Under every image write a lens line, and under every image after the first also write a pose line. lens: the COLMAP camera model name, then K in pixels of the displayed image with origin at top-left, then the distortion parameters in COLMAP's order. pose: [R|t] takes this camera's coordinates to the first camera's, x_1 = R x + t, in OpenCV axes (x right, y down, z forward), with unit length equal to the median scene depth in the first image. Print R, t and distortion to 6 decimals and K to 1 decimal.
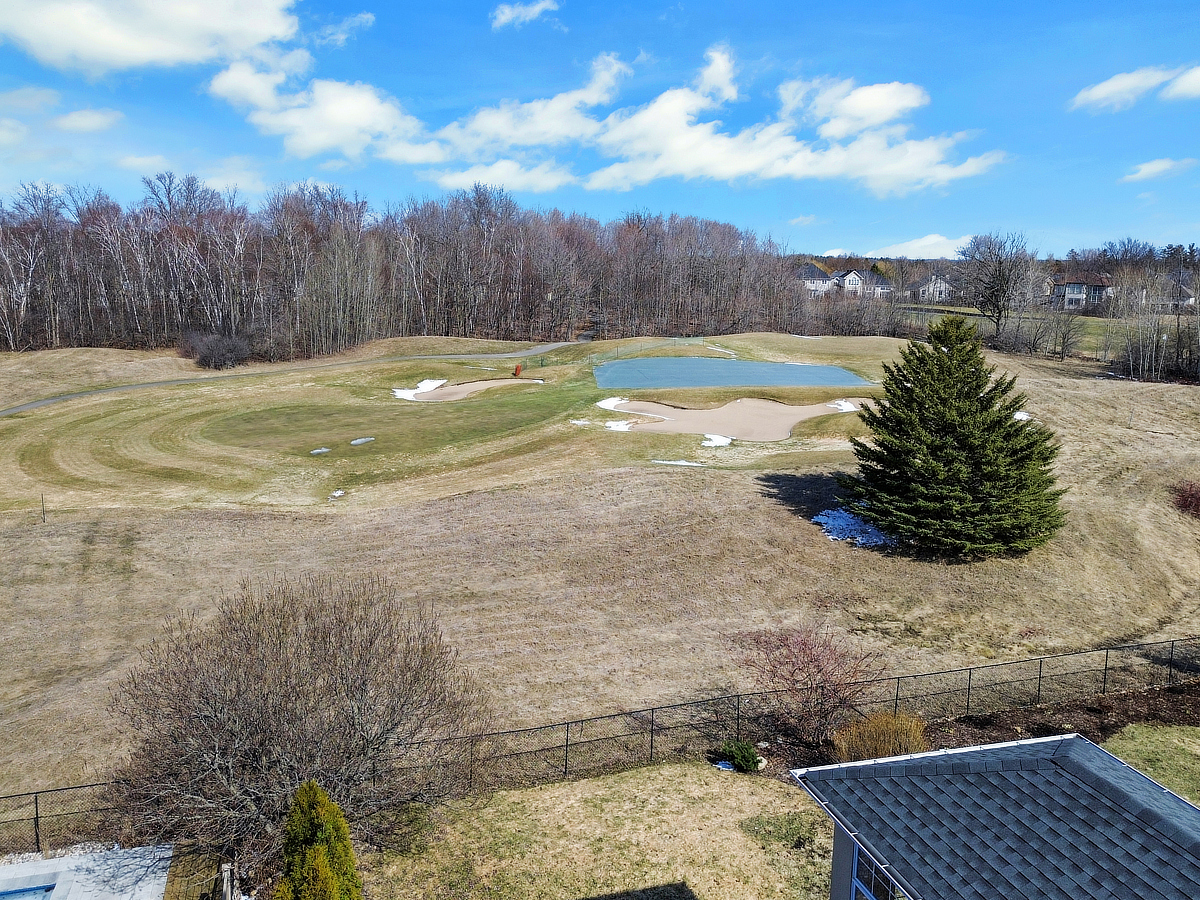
lens RADIAL K [[872.6, 0, 542.9], [0, 872.6, 408.5], [0, 0, 1]] dist [0.034314, -0.001943]
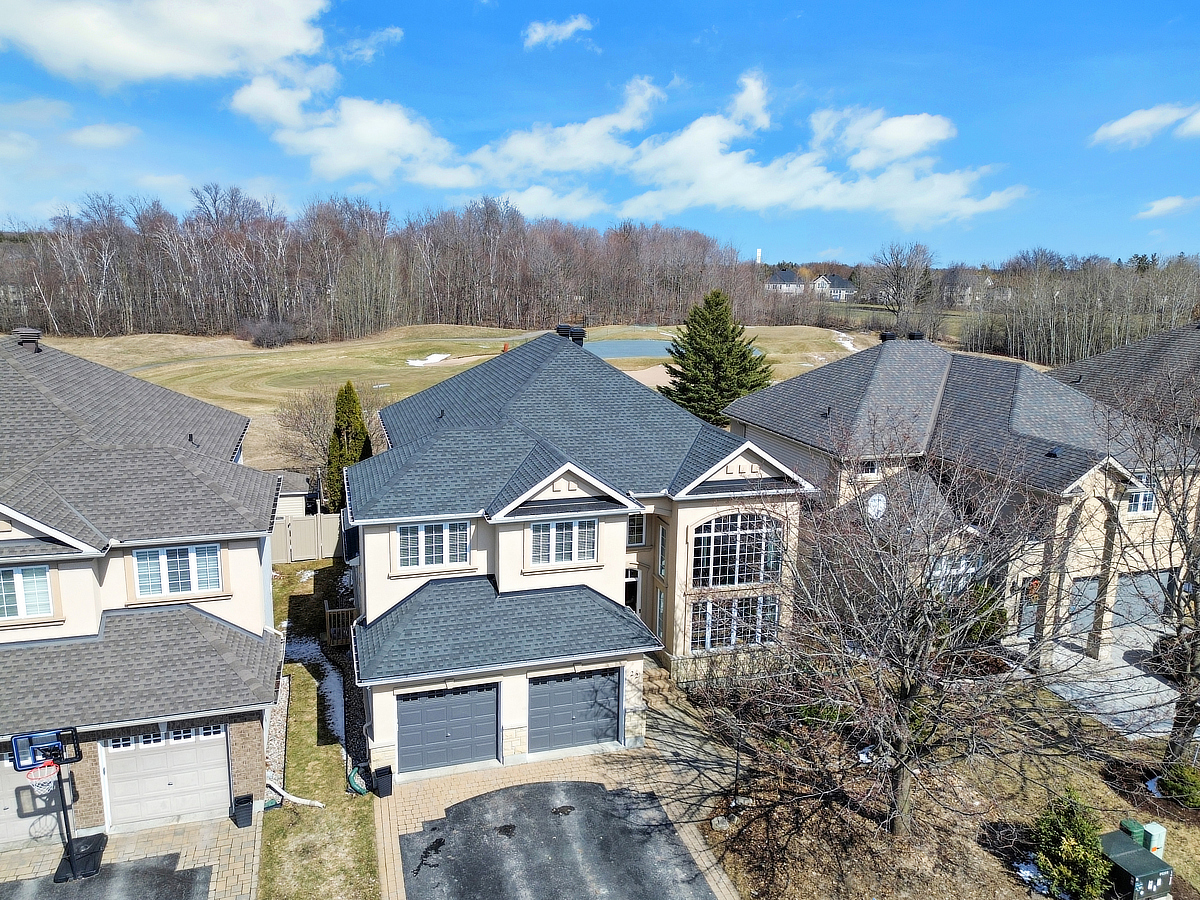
lens RADIAL K [[875.9, 0, 600.1], [0, 875.9, 439.2], [0, 0, 1]] dist [0.101445, -0.091634]
pose [[0.999711, -0.008704, 0.022407, 0.084697], [0.008099, 0.999604, 0.026962, 0.061838], [-0.022633, -0.026773, 0.999385, -0.326632]]
